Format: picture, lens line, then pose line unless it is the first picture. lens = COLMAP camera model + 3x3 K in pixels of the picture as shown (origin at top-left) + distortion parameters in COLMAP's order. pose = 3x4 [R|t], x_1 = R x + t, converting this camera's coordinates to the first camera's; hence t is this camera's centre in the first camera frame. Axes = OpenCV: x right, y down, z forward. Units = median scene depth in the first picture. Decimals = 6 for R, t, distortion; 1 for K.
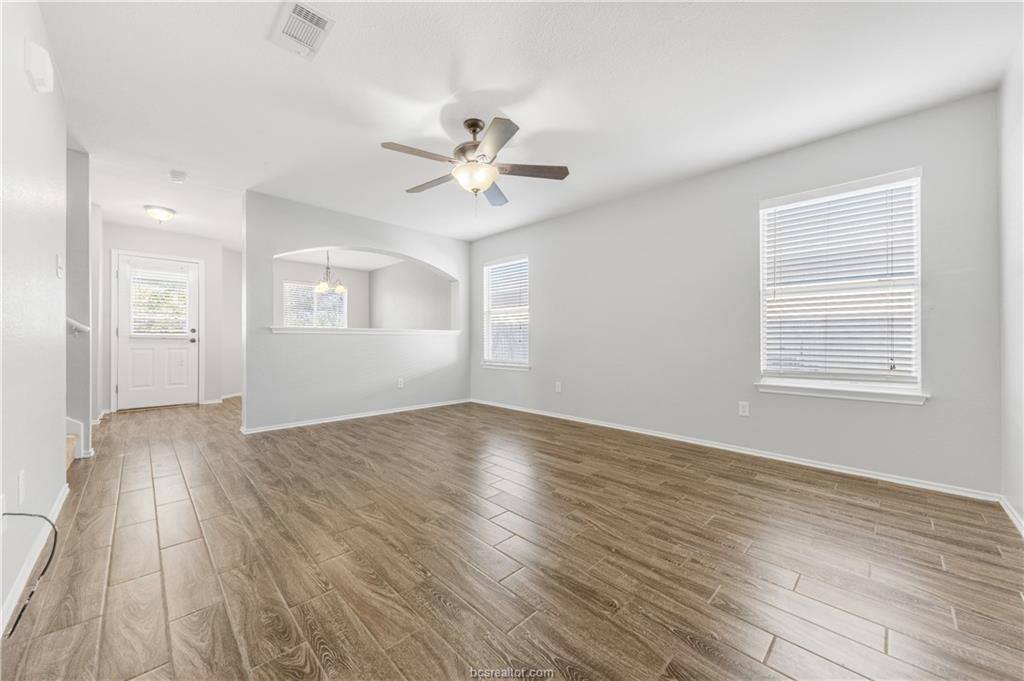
lens RADIAL K [[362.0, 0, 506.4], [0, 362.0, 348.8], [0, 0, 1]] dist [0.001008, -0.000034]
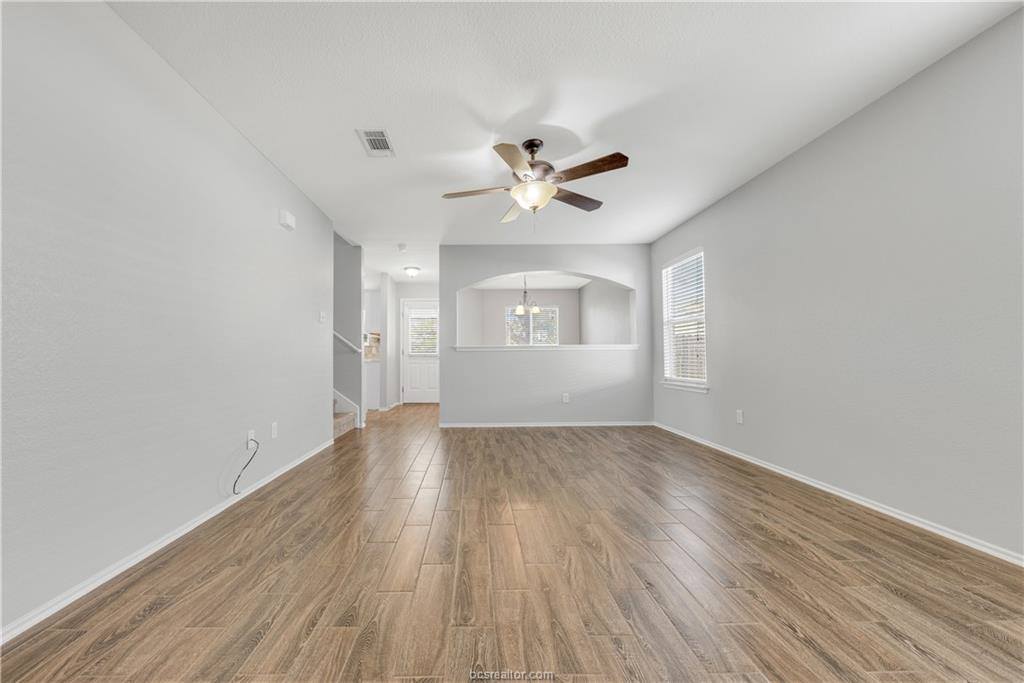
lens RADIAL K [[378.6, 0, 488.9], [0, 378.6, 359.4], [0, 0, 1]] dist [0.001054, -0.000557]
pose [[0.738582, -0.002256, -0.674160, 0.475557], [-0.006920, 0.999916, -0.010928, -0.000556], [0.674128, 0.012736, 0.738504, 0.118882]]
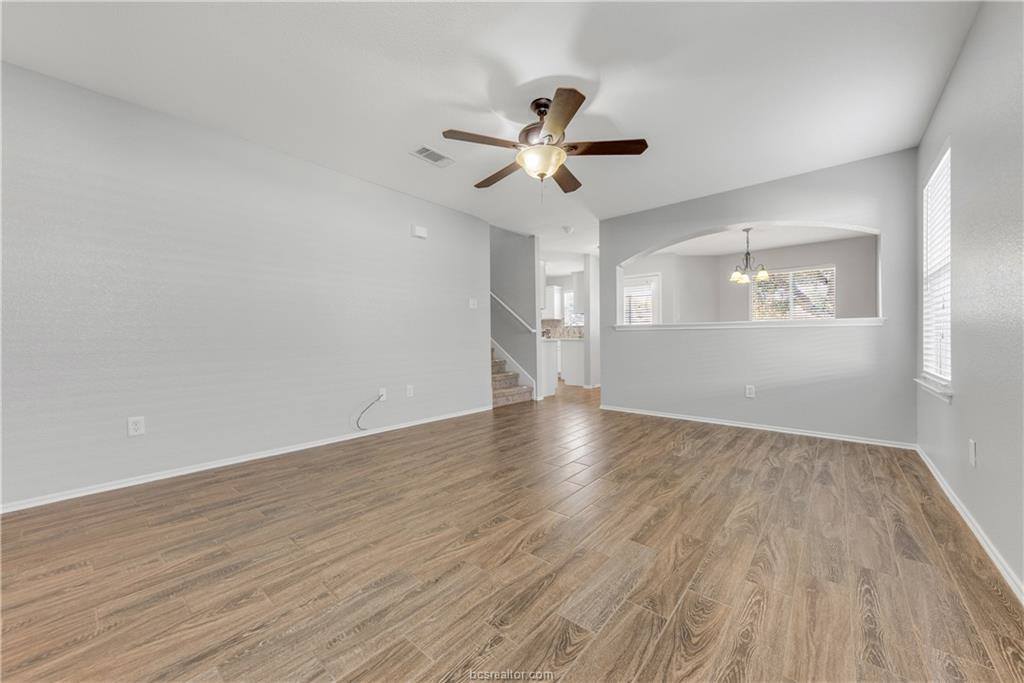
lens RADIAL K [[378.3, 0, 530.6], [0, 378.3, 359.4], [0, 0, 1]] dist [0.008386, -0.000210]
pose [[0.135991, 0.058563, -0.988978, 0.801223], [-0.017157, 0.998241, 0.056753, -0.020824], [0.990561, 0.009250, 0.136757, 0.749516]]
